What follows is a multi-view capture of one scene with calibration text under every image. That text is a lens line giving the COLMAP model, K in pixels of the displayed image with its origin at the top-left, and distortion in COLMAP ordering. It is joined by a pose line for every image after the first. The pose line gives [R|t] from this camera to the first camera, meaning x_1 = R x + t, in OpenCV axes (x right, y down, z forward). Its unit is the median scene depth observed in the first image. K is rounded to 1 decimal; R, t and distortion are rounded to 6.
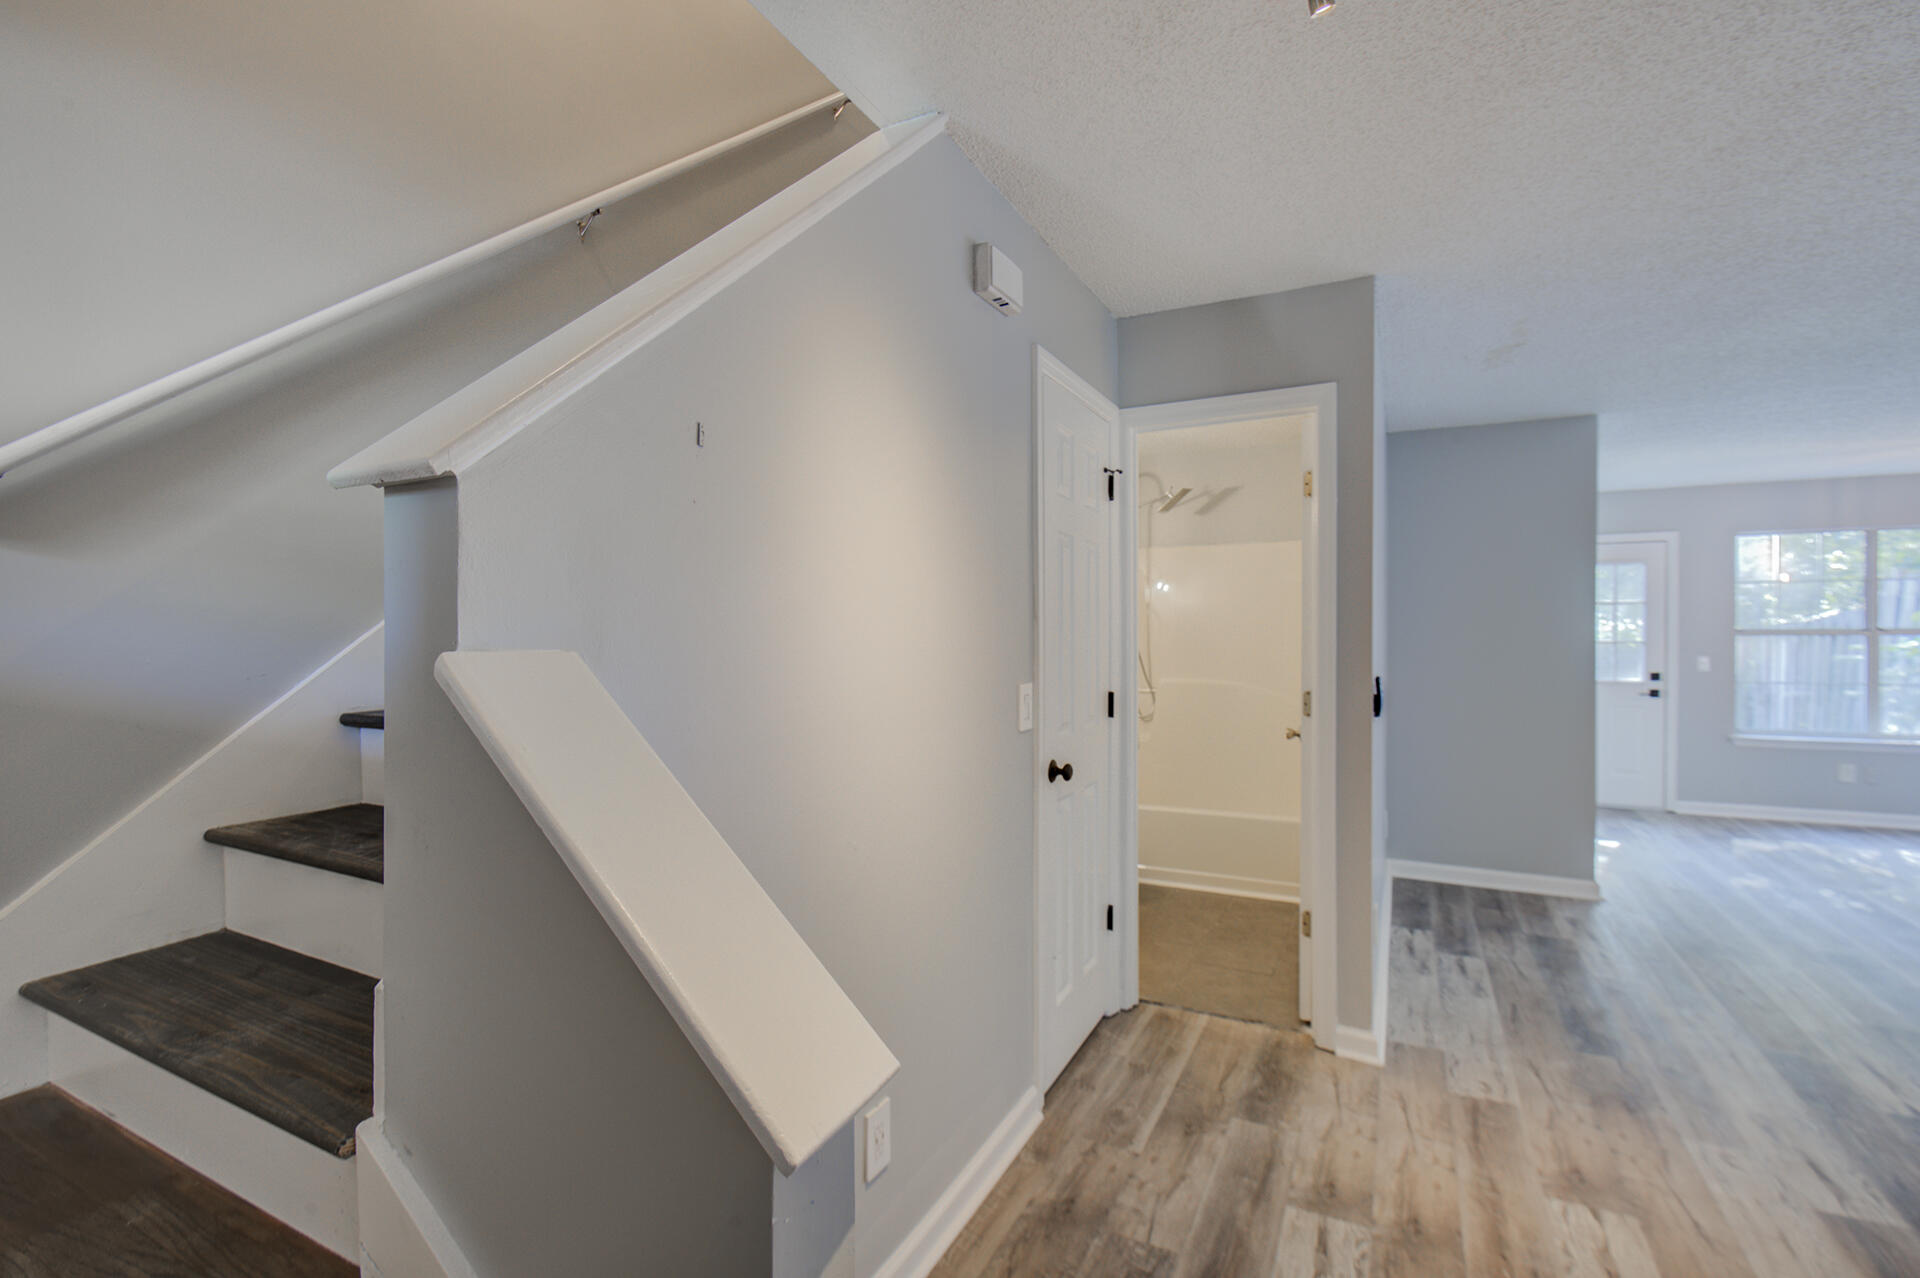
lens RADIAL K [[878.6, 0, 971.8], [0, 878.6, 644.0], [0, 0, 1]] dist [0.005892, -0.004056]
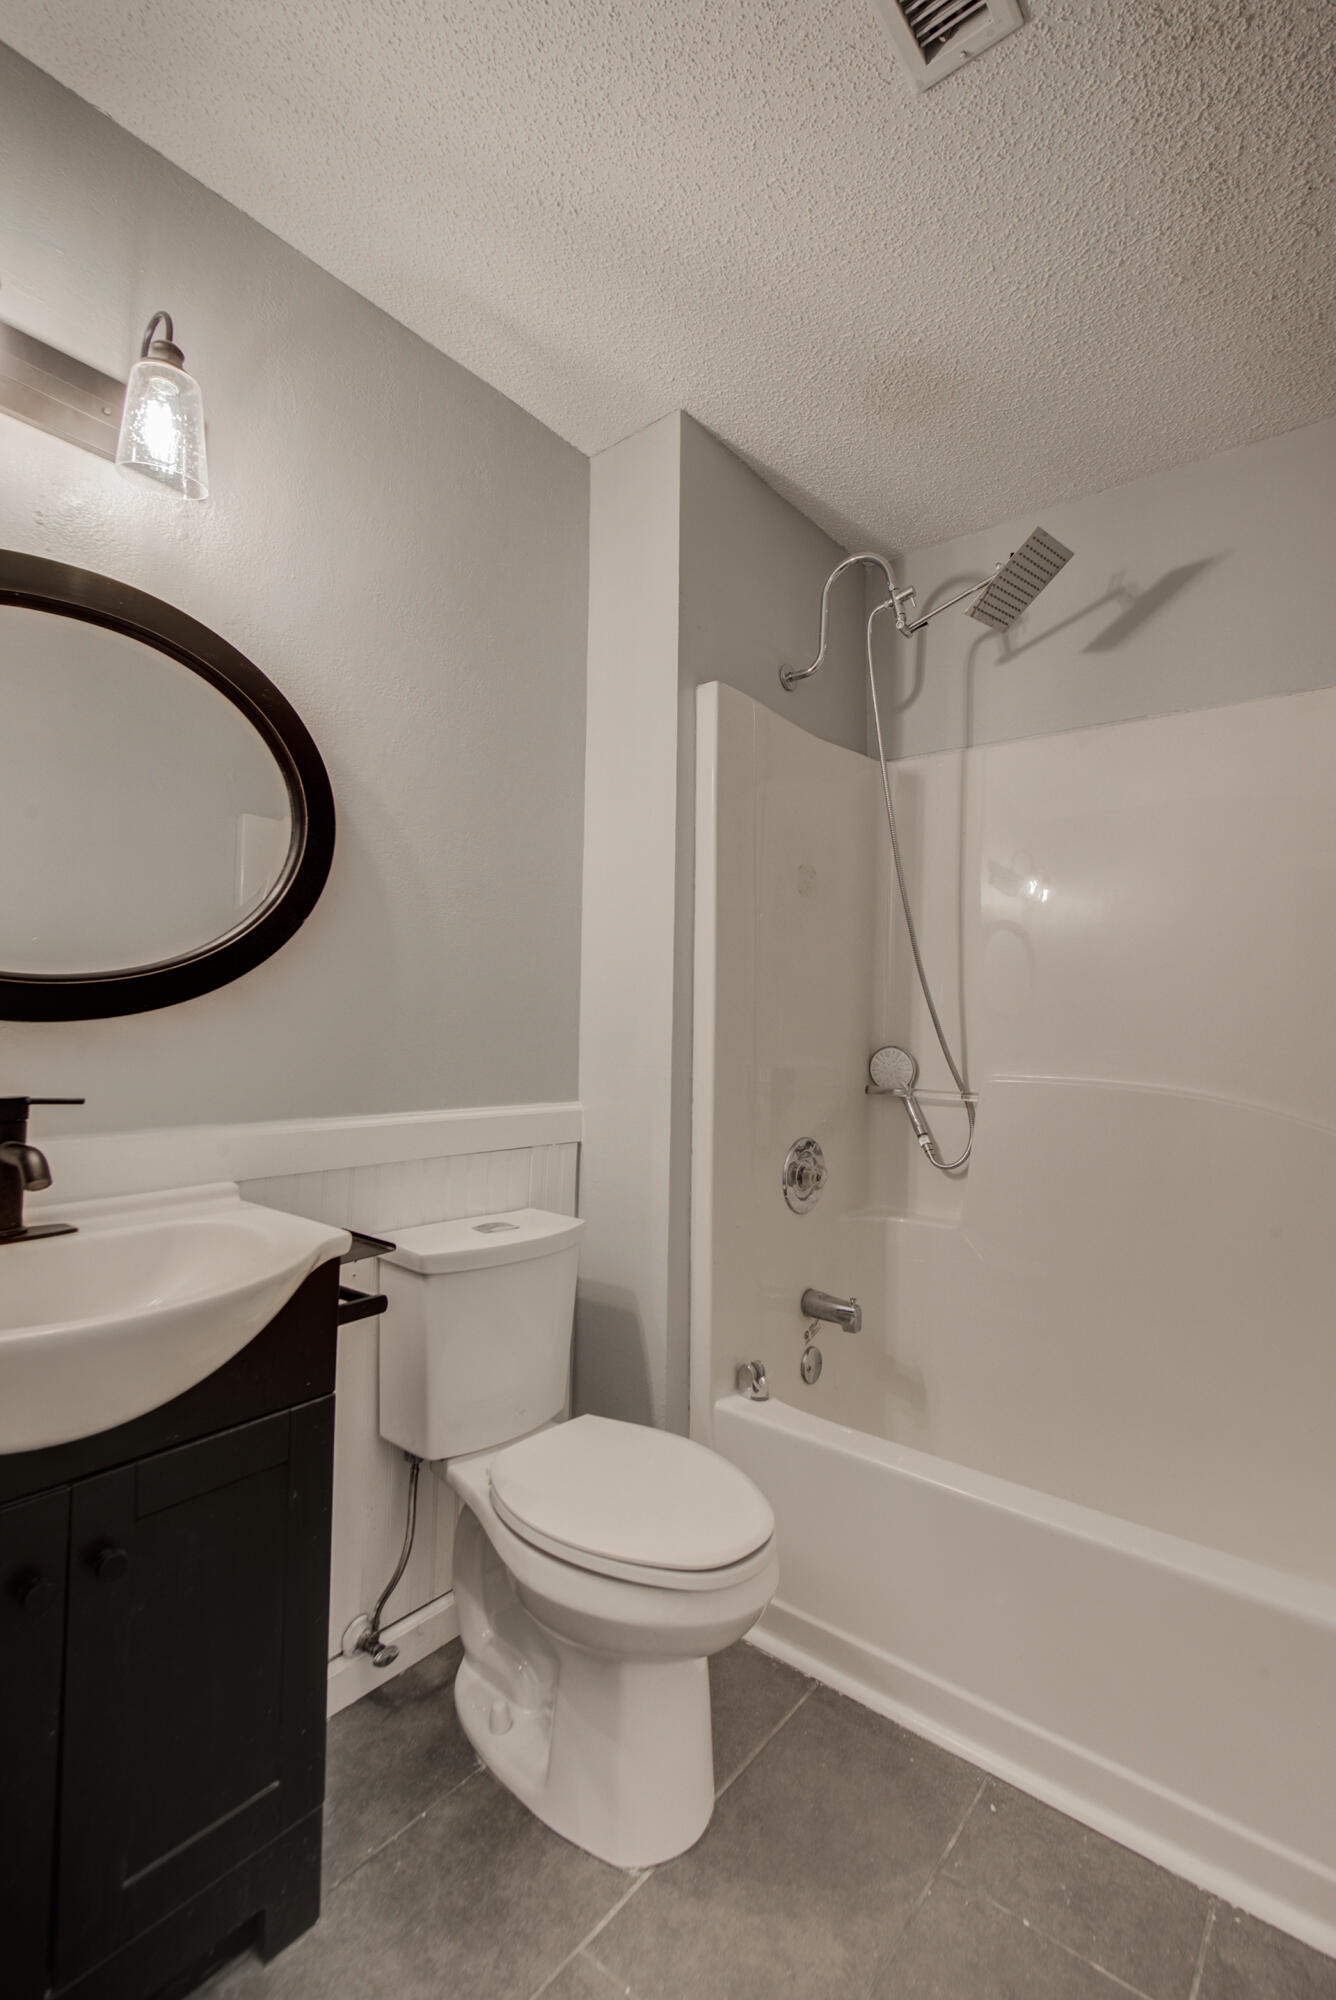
lens RADIAL K [[915.2, 0, 666.5], [0, 915.2, 1004.6], [0, 0, 1]] dist [0.005892, -0.004056]
pose [[0.974182, 0.004381, -0.225720, 0.212687], [-0.008626, 0.999804, -0.017824, 0.021488], [0.225598, 0.019311, 0.974029, 0.728287]]
